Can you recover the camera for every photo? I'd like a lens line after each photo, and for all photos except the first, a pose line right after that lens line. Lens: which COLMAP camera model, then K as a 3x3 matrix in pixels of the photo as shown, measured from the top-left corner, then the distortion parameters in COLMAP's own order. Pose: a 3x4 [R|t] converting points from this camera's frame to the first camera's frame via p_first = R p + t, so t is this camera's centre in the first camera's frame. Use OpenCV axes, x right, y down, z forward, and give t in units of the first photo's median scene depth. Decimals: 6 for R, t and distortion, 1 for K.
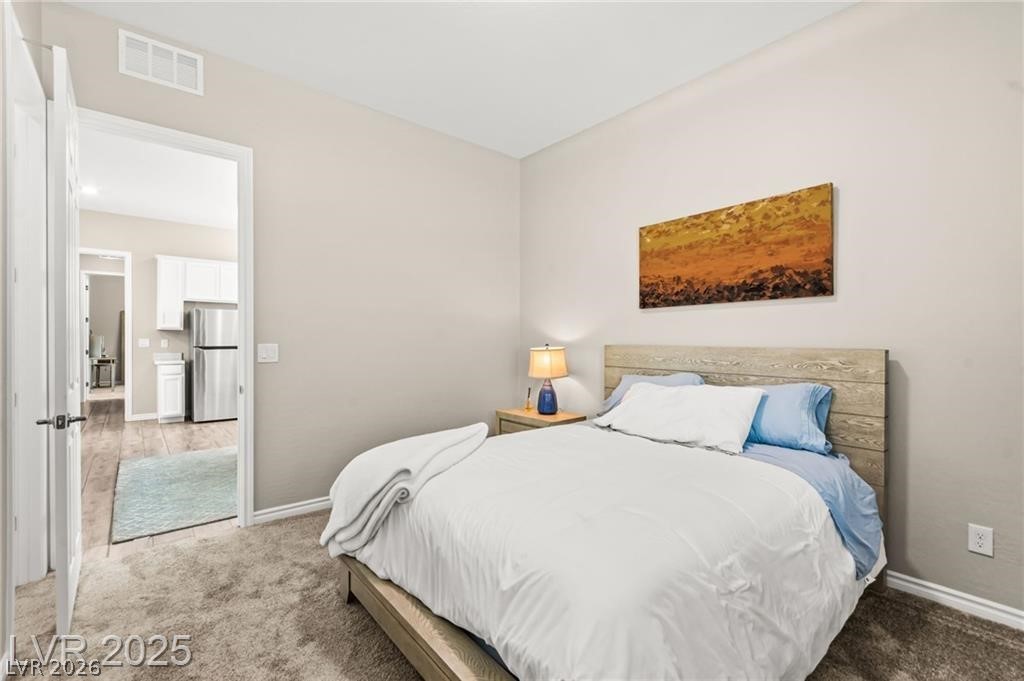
lens RADIAL K [[450.5, 0, 512.0], [0, 450.5, 340.5], [0, 0, 1]] dist [0.003124, 0.000531]
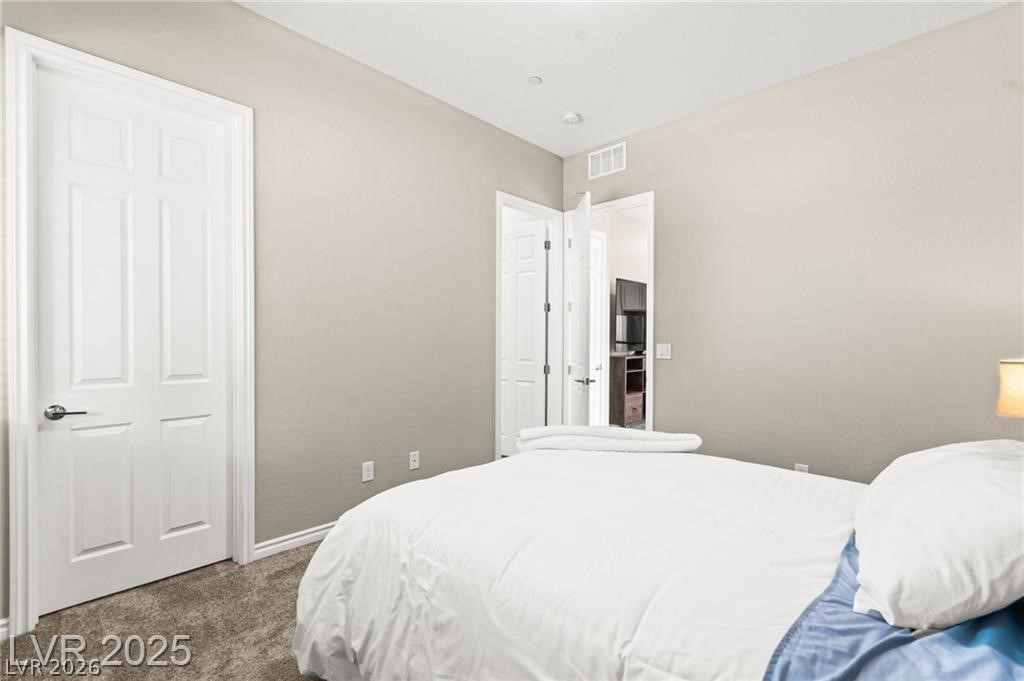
lens RADIAL K [[450.5, 0, 512.0], [0, 450.5, 340.5], [0, 0, 1]] dist [0.003124, 0.000531]
pose [[0.098672, 0.004805, -0.995108, 0.759156], [-0.013233, 0.999906, 0.003516, -0.000262], [0.995032, 0.012822, 0.098727, 0.551319]]
